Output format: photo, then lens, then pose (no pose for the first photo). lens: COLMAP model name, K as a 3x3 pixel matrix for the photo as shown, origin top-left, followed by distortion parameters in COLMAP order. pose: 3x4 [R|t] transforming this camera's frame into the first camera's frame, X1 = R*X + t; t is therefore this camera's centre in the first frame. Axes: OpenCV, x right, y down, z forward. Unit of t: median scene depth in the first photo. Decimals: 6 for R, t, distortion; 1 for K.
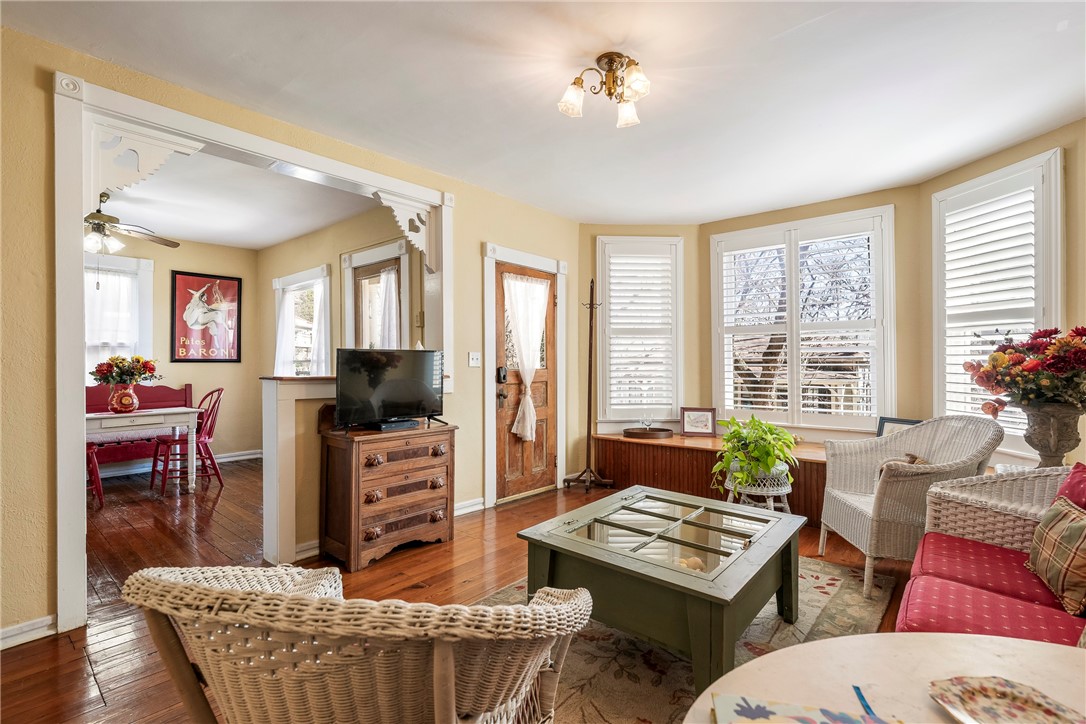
lens RADIAL K [[517.6, 0, 543.0], [0, 517.6, 362.0], [0, 0, 1]] dist [-0.000909, -0.000033]
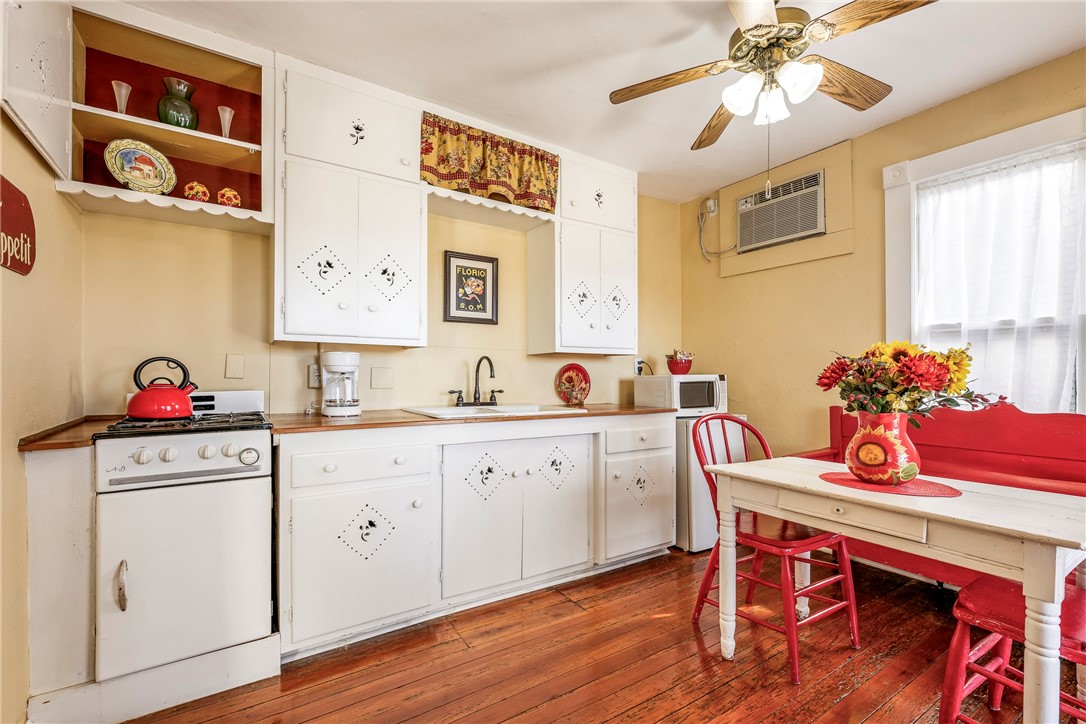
lens RADIAL K [[460.2, 0, 542.1], [0, 460.2, 372.2], [0, 0, 1]] dist [-0.000109, 0.000024]
pose [[-0.277888, 0.001467, -0.960612, -0.339422], [0.000920, 0.999999, 0.001262, 0.008585], [0.960613, -0.000533, -0.277889, 0.742822]]
